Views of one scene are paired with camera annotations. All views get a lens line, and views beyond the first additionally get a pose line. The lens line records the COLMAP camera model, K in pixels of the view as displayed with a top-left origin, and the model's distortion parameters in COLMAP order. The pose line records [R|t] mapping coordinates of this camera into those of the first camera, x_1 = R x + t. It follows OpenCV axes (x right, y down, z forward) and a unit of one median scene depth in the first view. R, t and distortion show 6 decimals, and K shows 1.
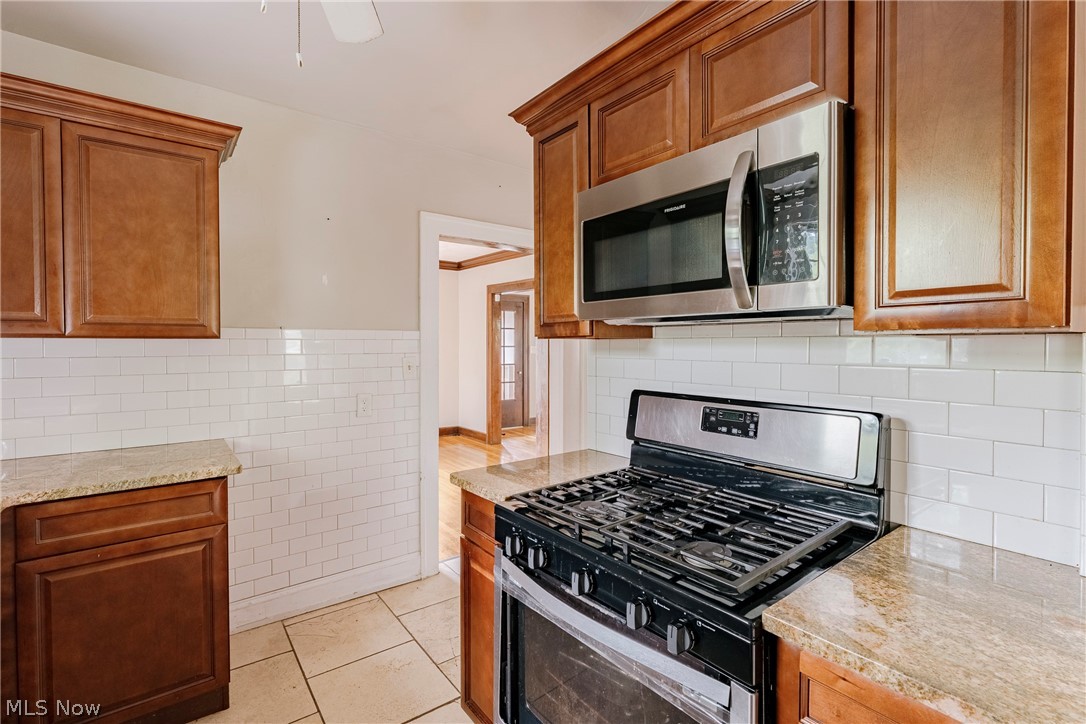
lens RADIAL K [[493.0, 0, 540.0], [0, 493.0, 352.6], [0, 0, 1]] dist [0.005716, -0.001865]
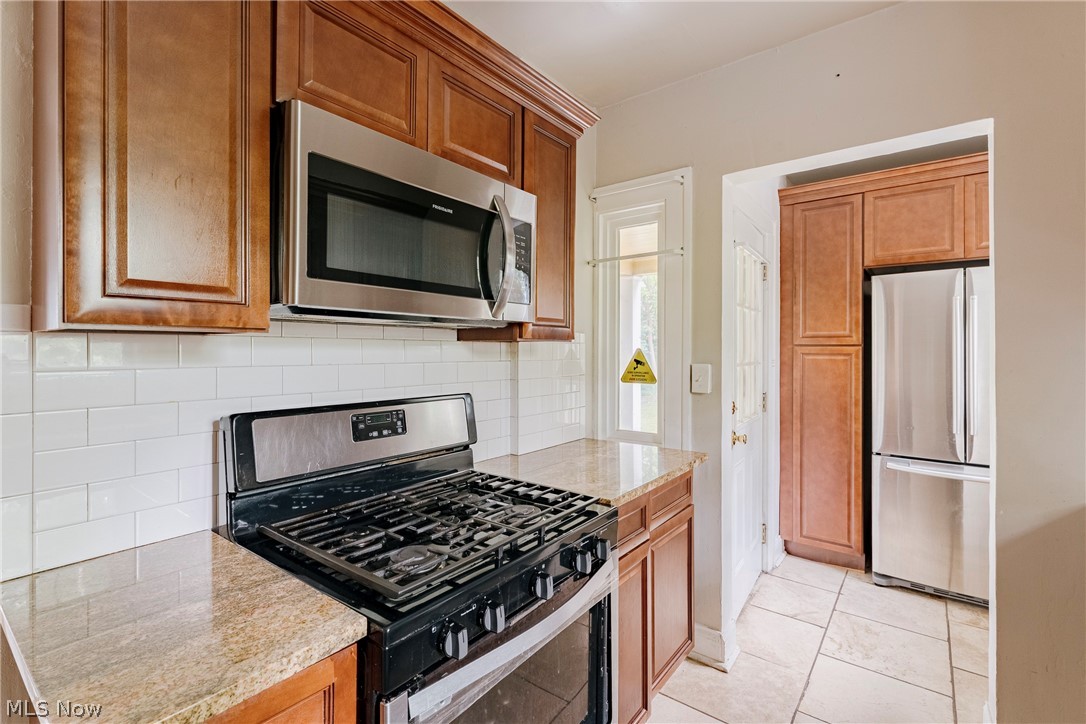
lens RADIAL K [[493.0, 0, 554.5], [0, 493.0, 349.3], [0, 0, 1]] dist [0.005716, -0.001865]
pose [[-0.267669, -0.004123, 0.963502, -0.530128], [0.008838, 0.999938, 0.006734, -0.010719], [-0.963470, 0.010318, -0.267616, 0.749224]]
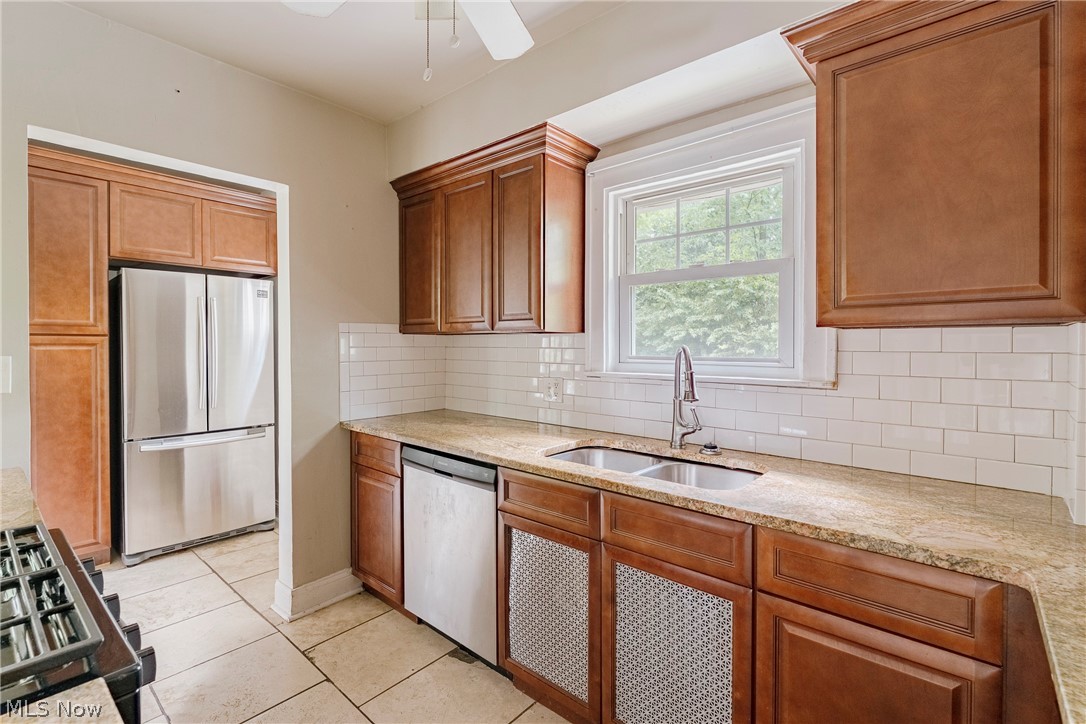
lens RADIAL K [[493.0, 0, 548.6], [0, 493.0, 350.4], [0, 0, 1]] dist [0.005716, -0.001865]
pose [[-0.974872, -0.000233, -0.222764, -0.276191], [-0.005604, 0.999709, 0.023482, -0.000633], [0.222693, 0.024141, -0.974590, 1.225365]]
